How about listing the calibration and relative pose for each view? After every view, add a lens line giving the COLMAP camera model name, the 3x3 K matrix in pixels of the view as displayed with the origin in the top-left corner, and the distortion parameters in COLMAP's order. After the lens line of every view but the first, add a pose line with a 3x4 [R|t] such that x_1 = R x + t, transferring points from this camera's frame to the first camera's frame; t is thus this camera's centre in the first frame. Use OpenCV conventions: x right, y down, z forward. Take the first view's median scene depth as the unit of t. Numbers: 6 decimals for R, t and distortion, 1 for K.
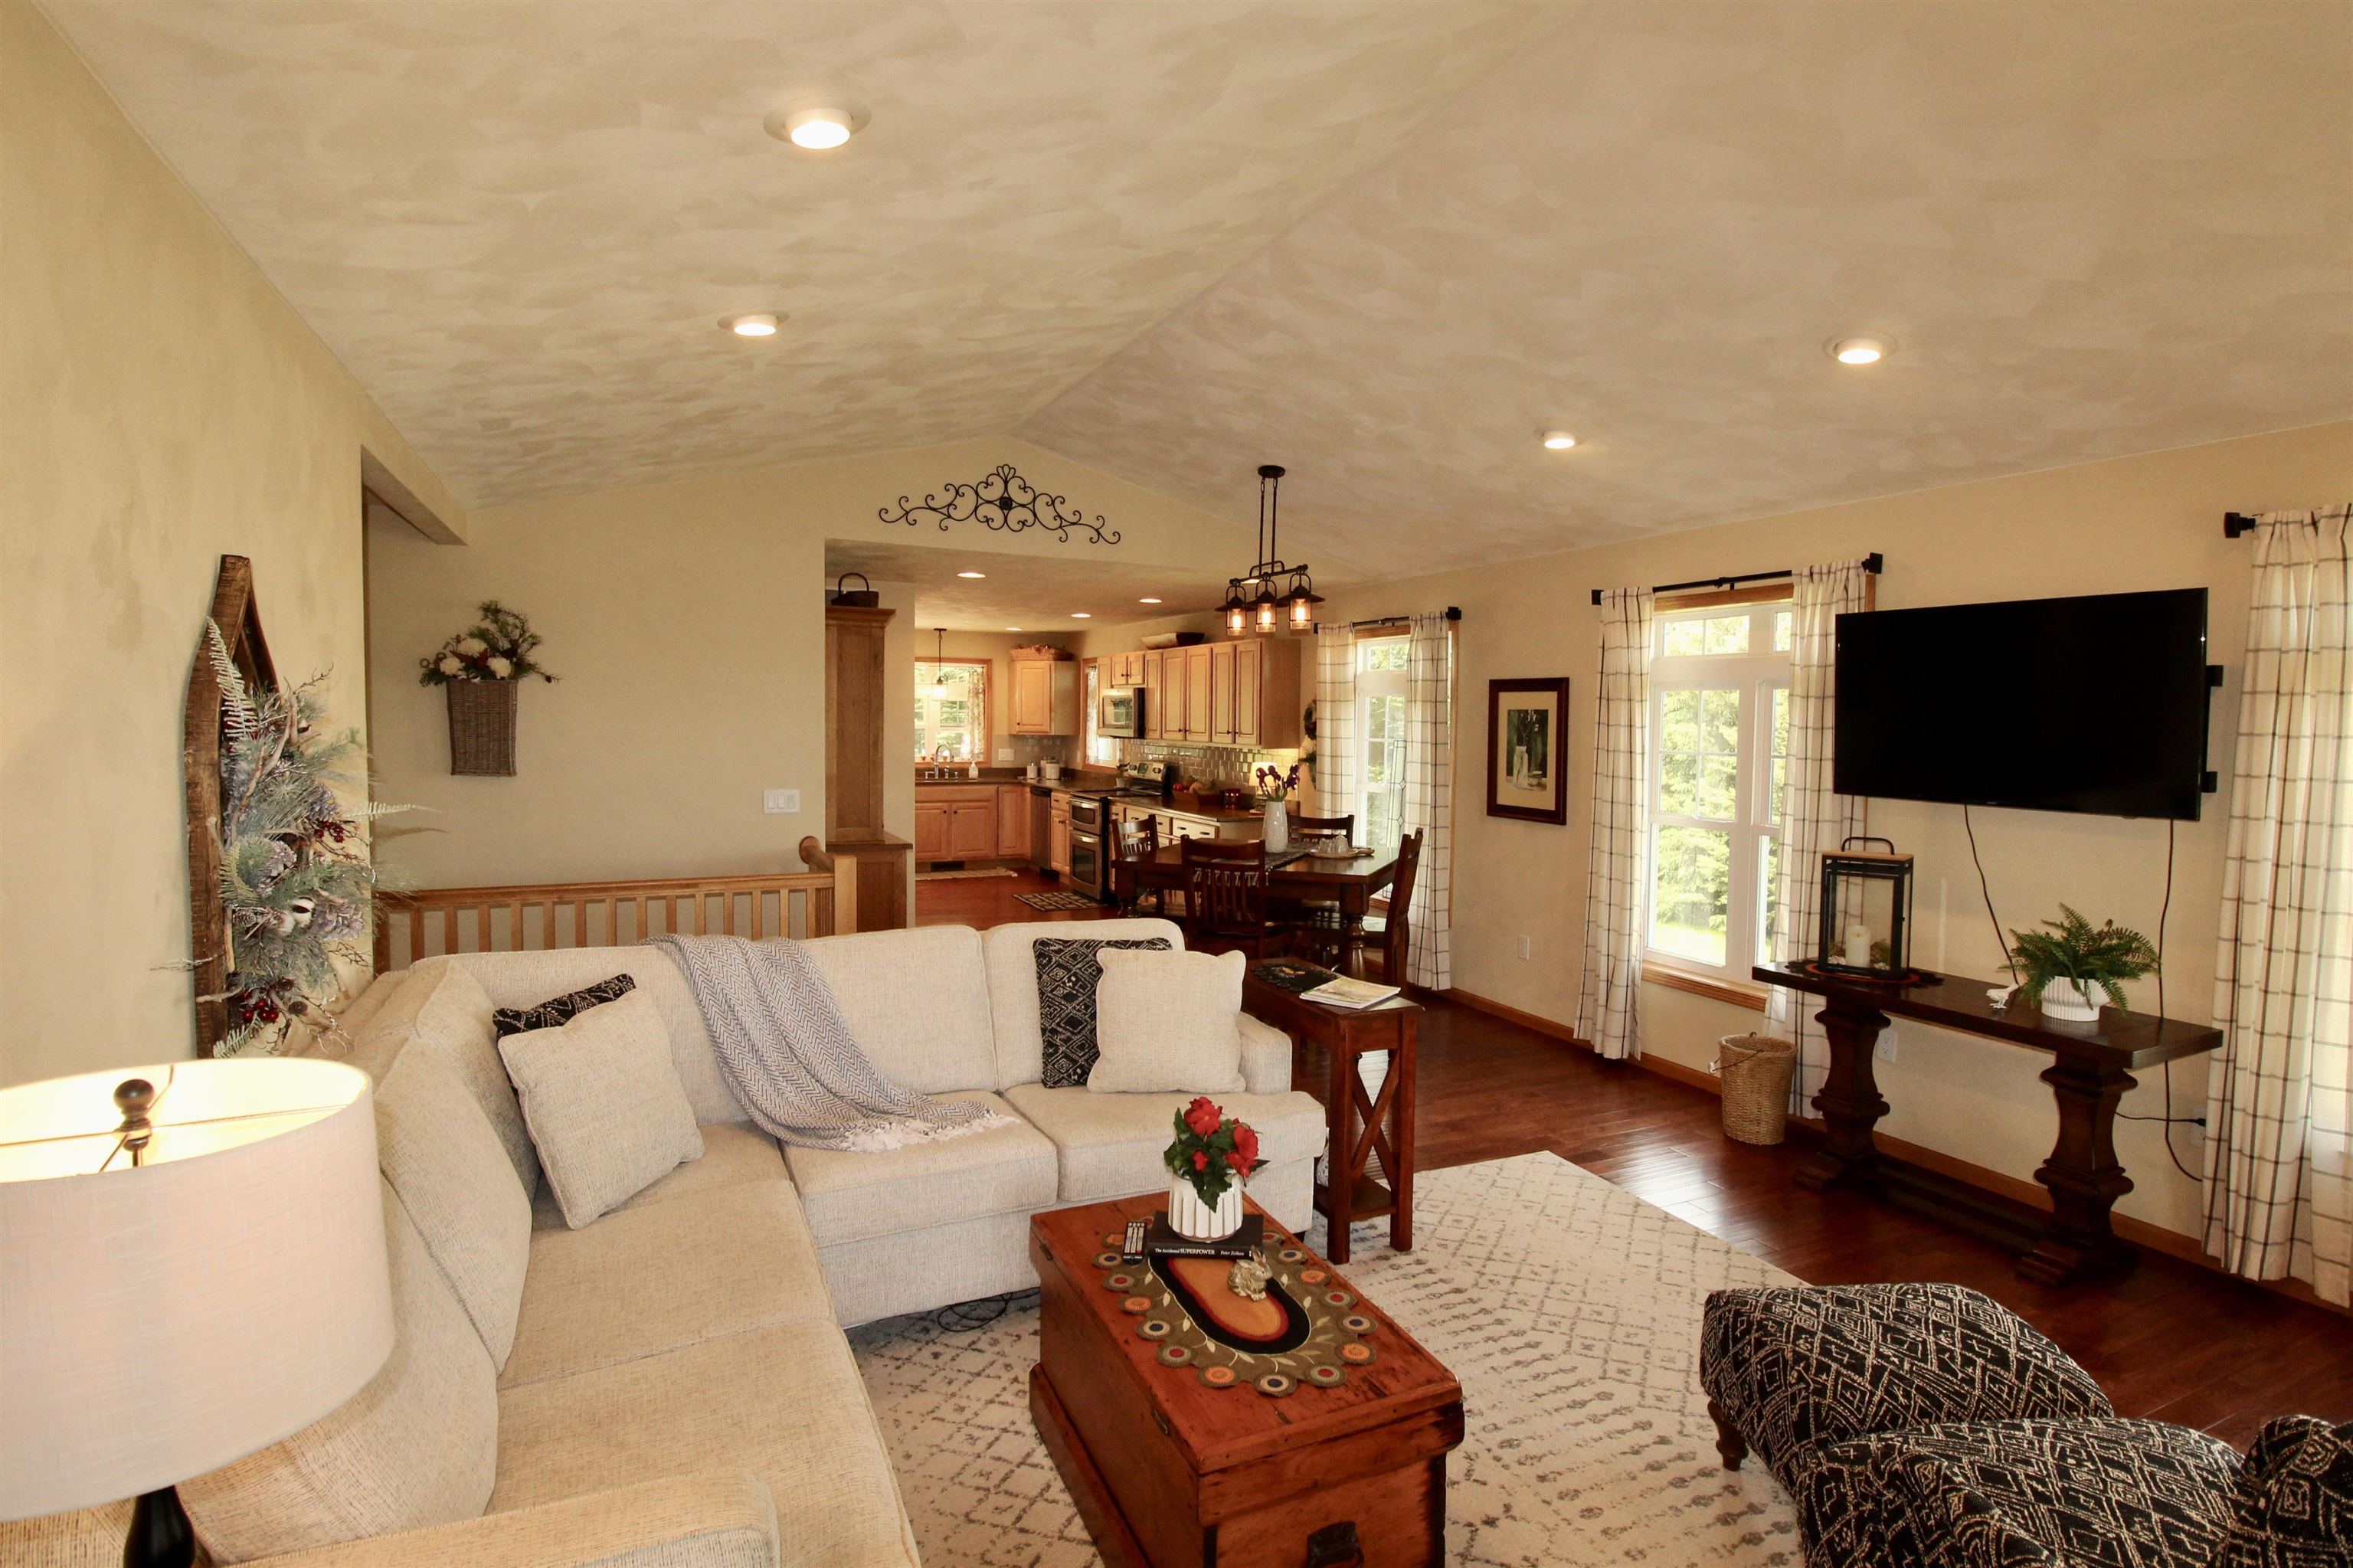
lens RADIAL K [[1213.0, 0, 1218.6], [0, 1213.0, 780.9], [0, 0, 1]] dist [0.000912, -0.000250]
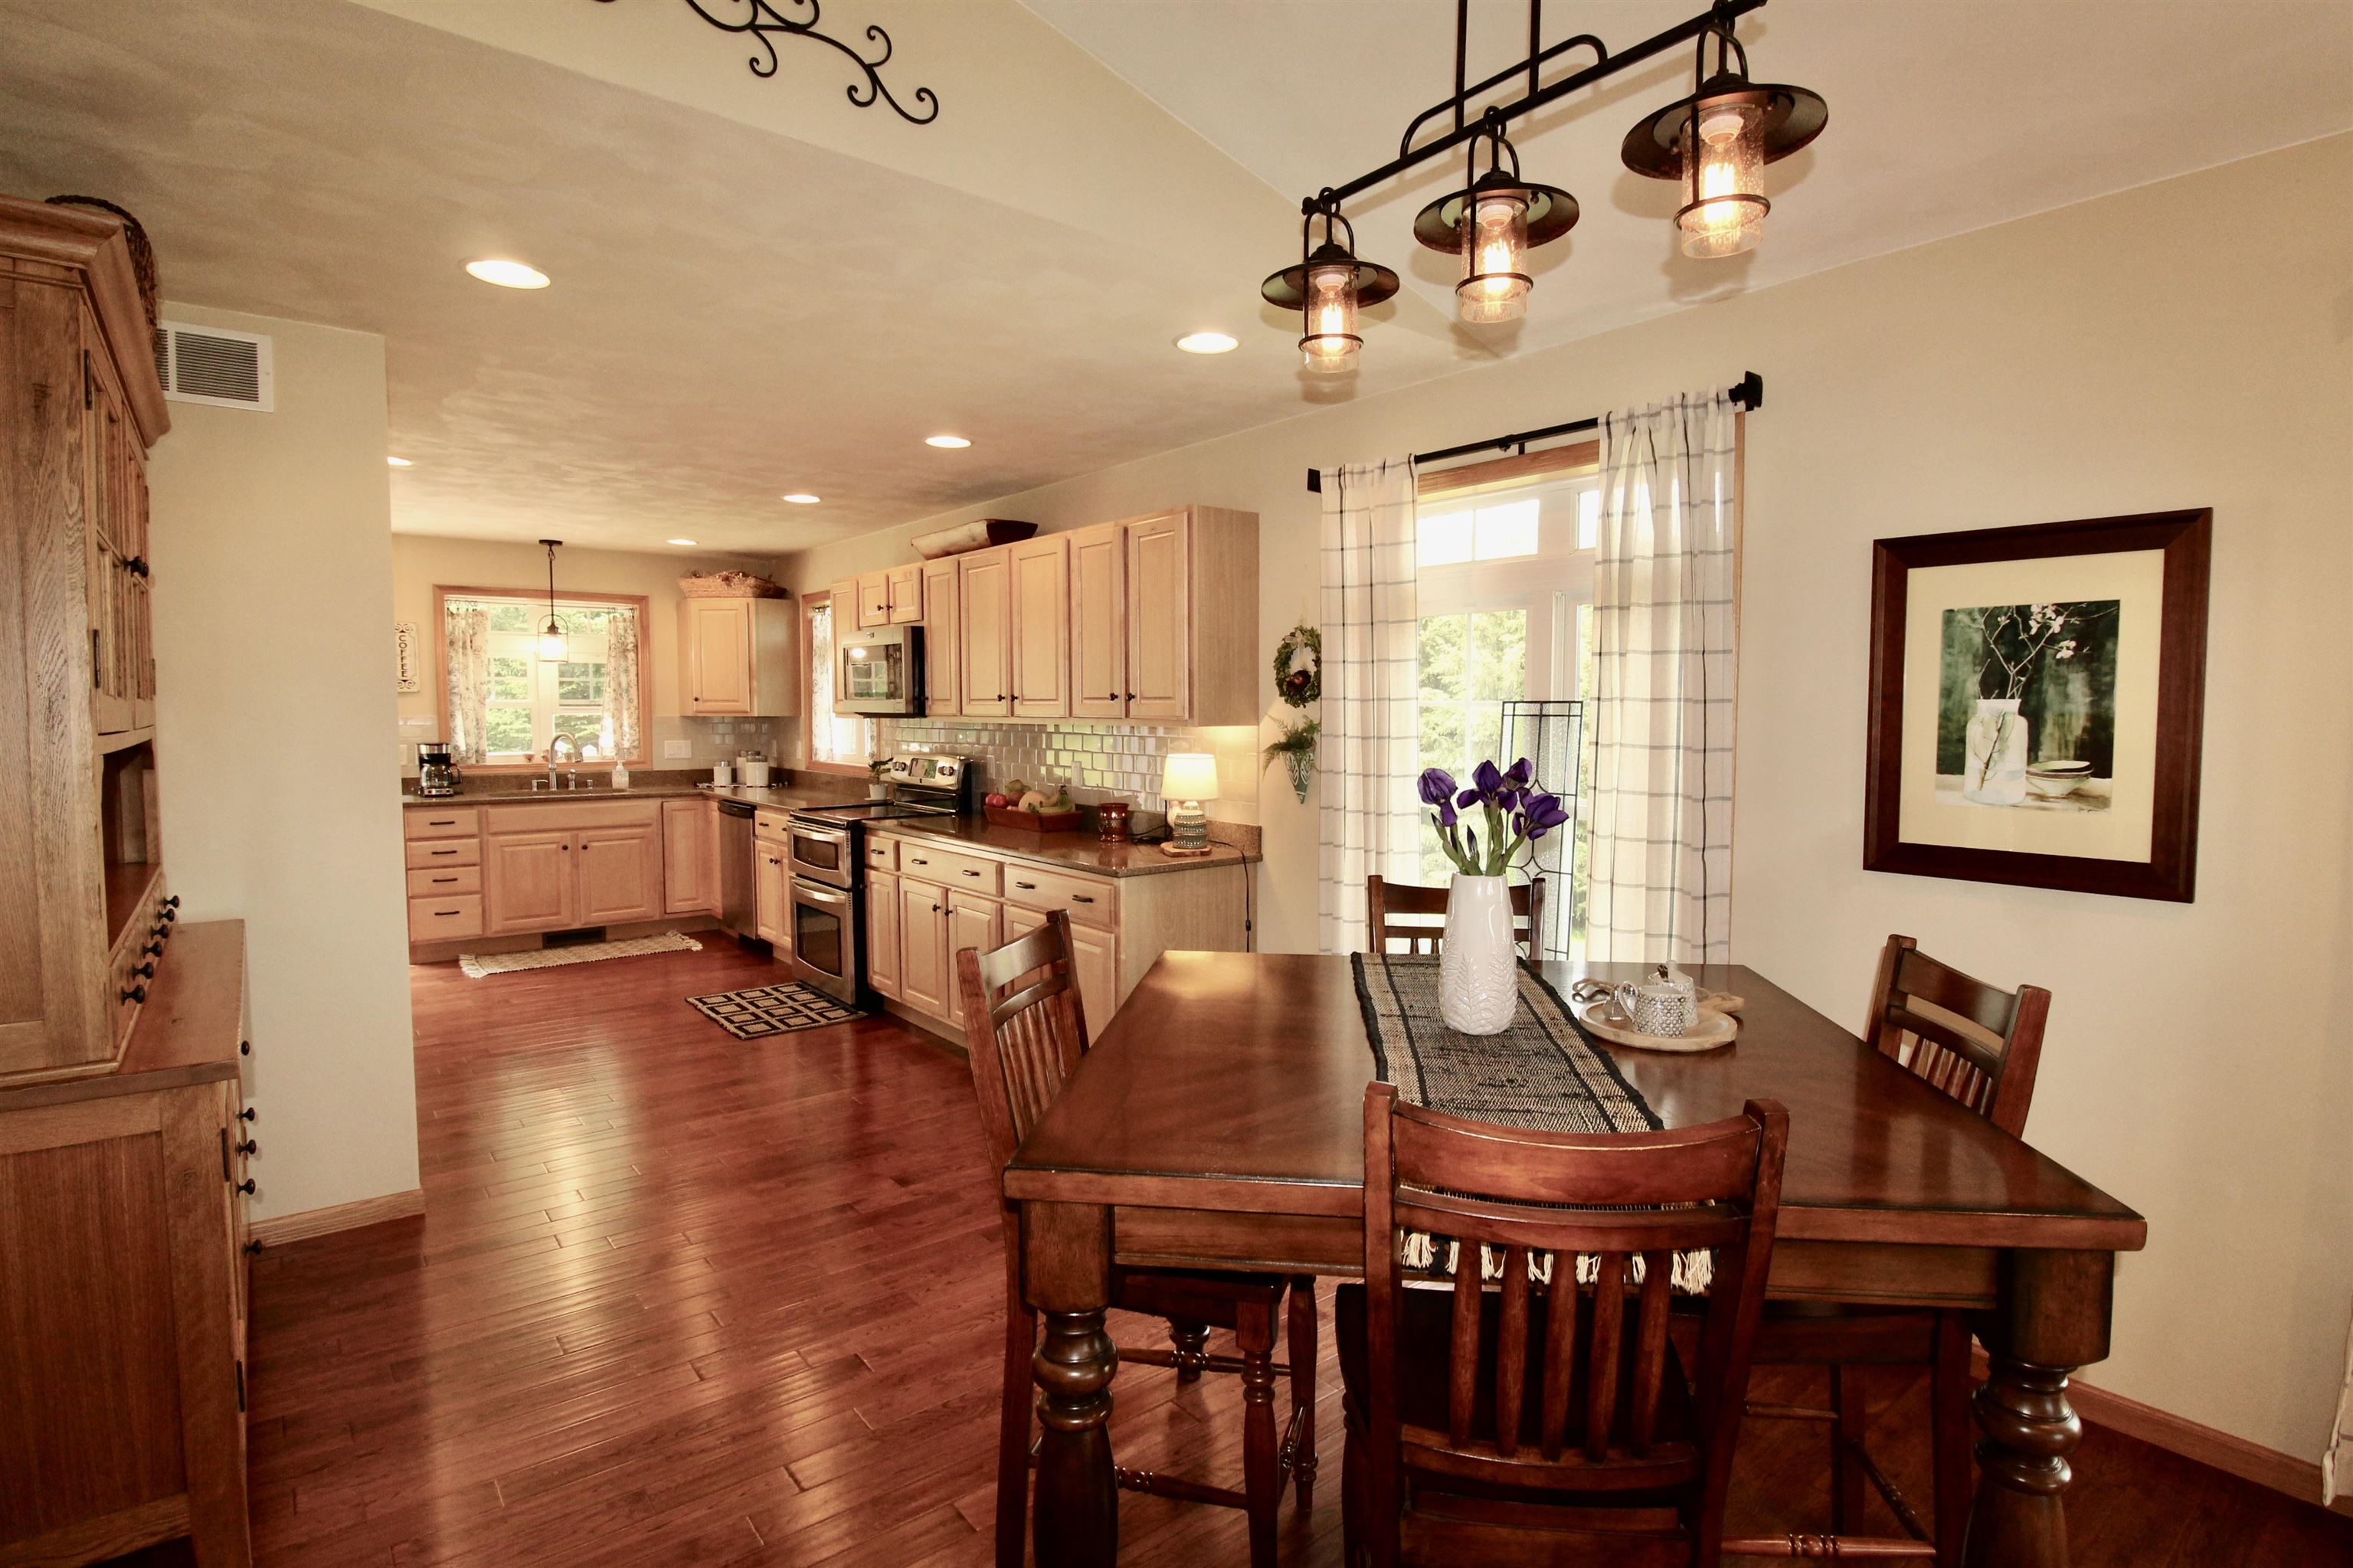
lens RADIAL K [[1177.3, 0, 1208.3], [0, 1177.3, 785.4], [0, 0, 1]] dist [0.003445, -0.000738]
pose [[0.973980, -0.026298, 0.225105, -0.058540], [0.023268, 0.999600, 0.016104, -0.008195], [-0.225438, -0.010447, 0.974202, 0.442397]]
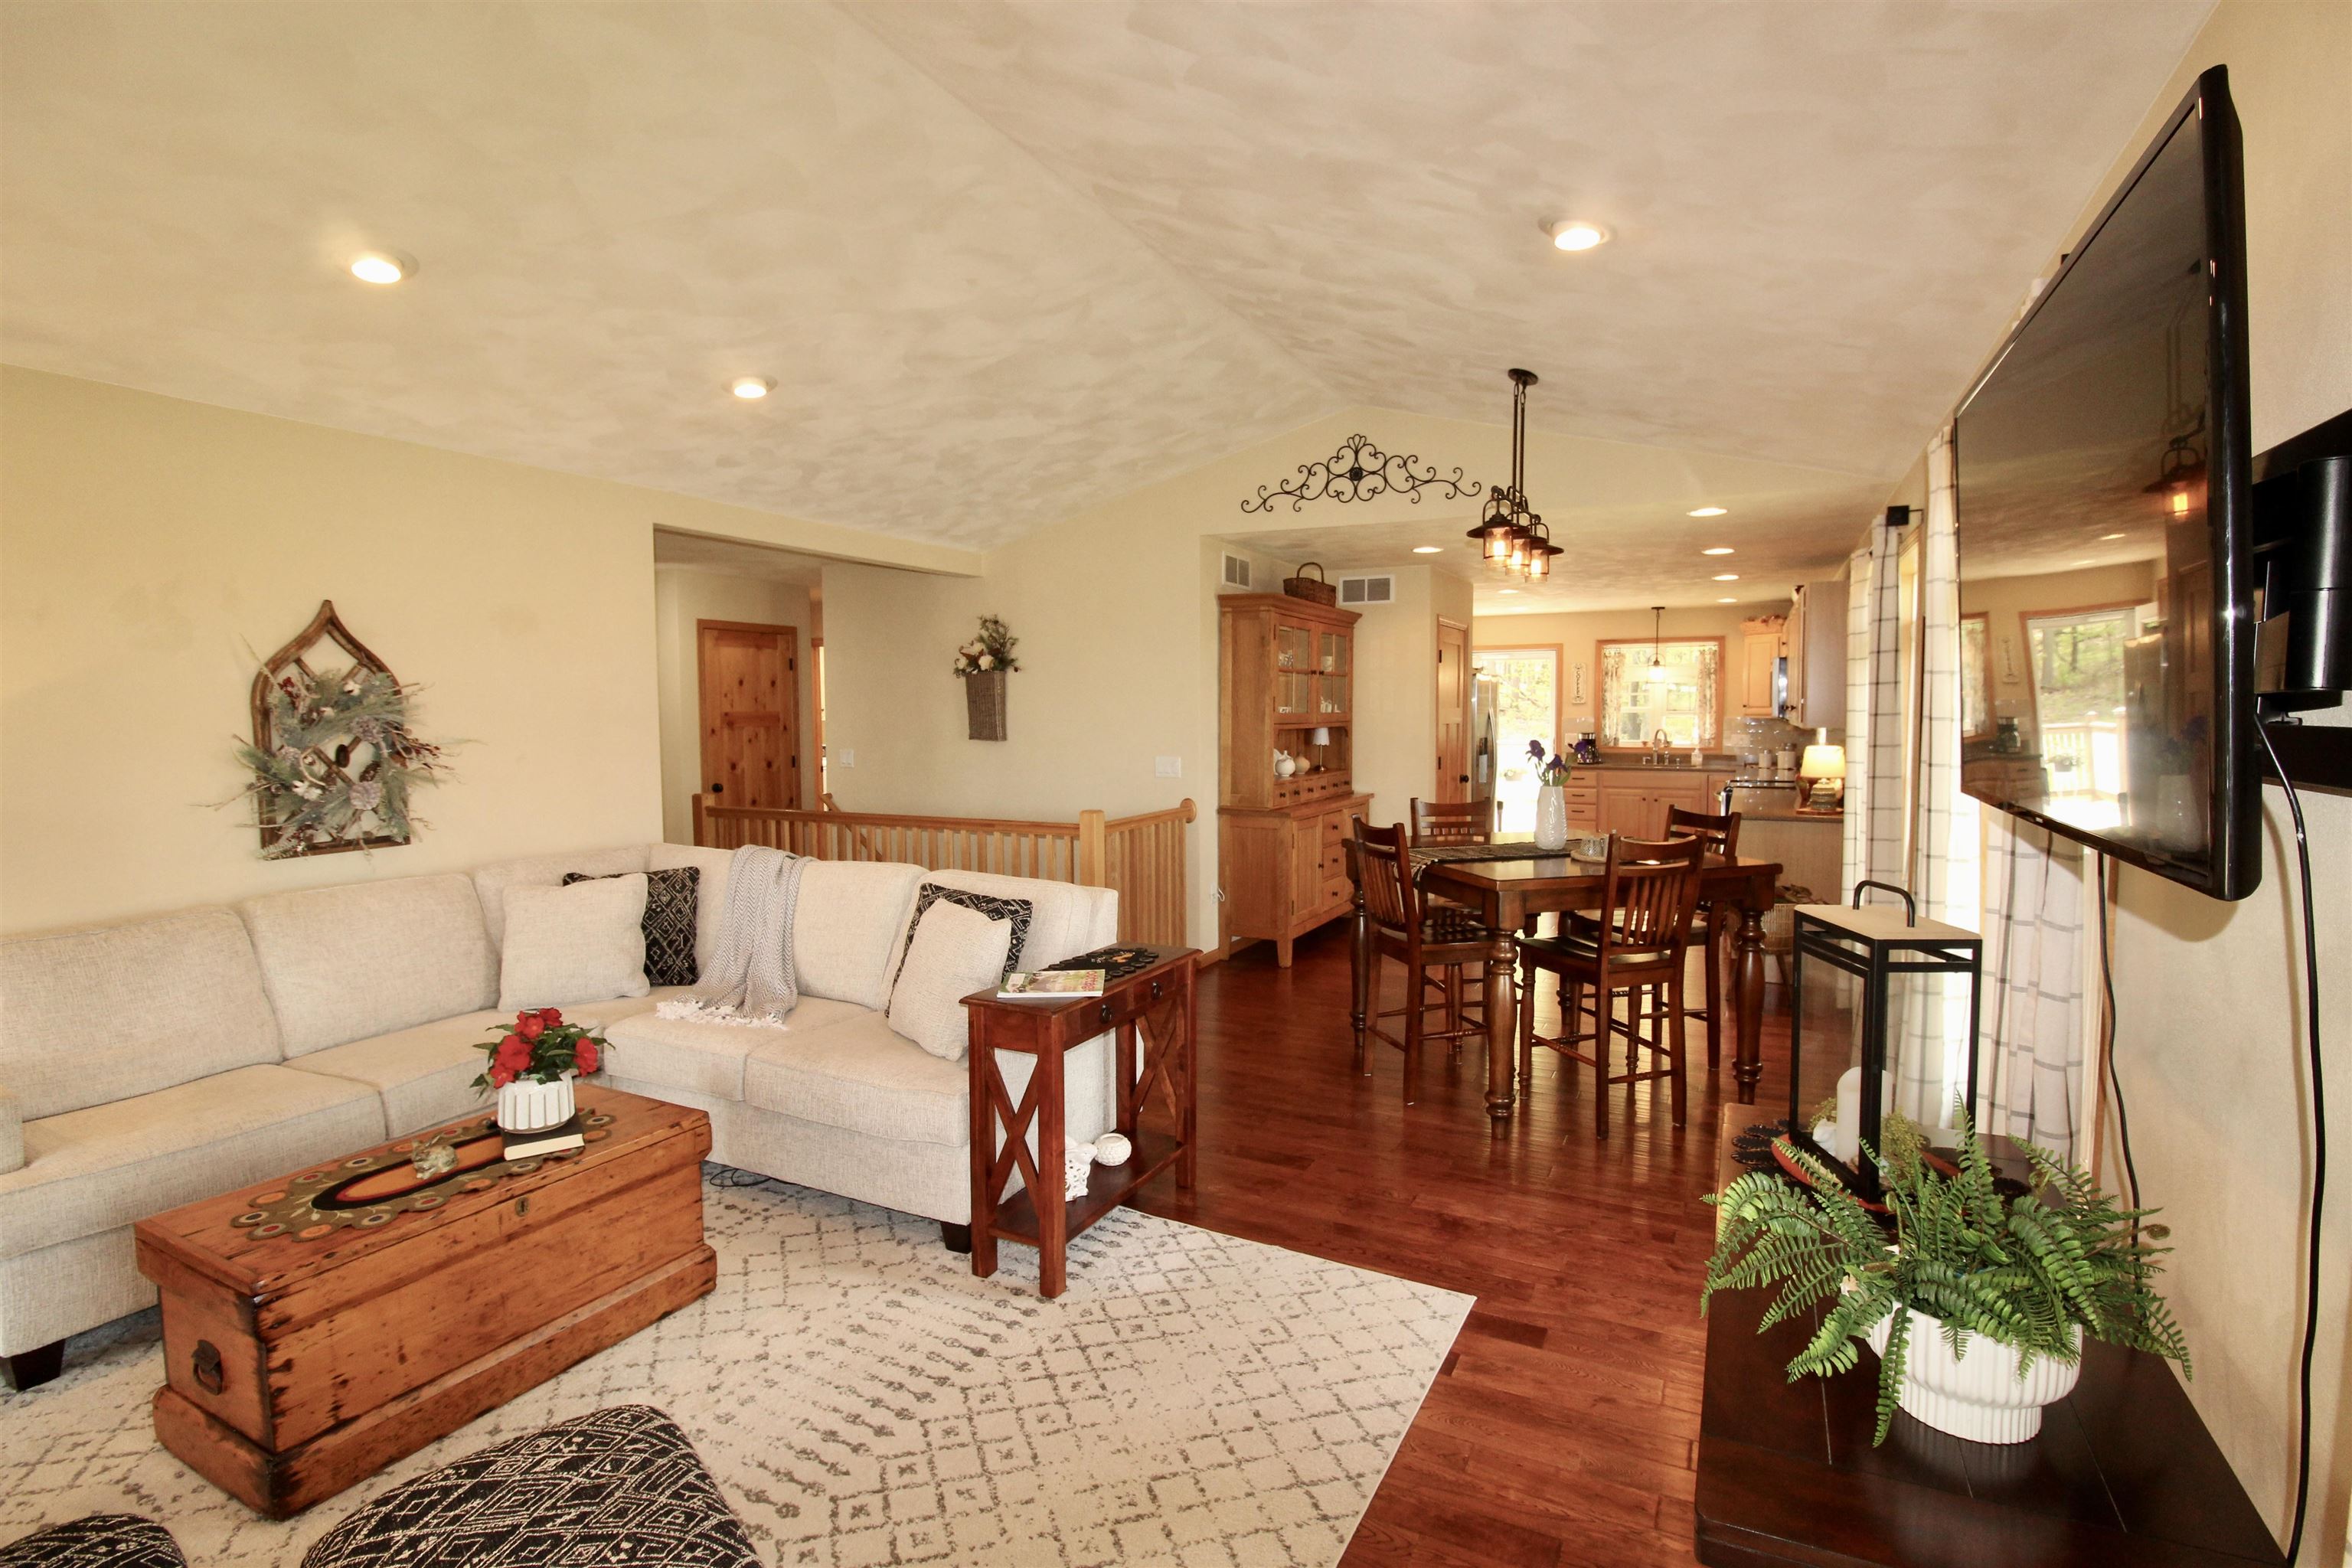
lens RADIAL K [[1105.5, 0, 1183.3], [0, 1105.5, 771.1], [0, 0, 1]] dist [0.001256, -0.009844]
pose [[0.597581, 0.030767, -0.801218, 0.303992], [-0.032021, 0.999382, 0.014494, 0.003048], [0.801169, 0.016994, 0.598197, 0.228038]]
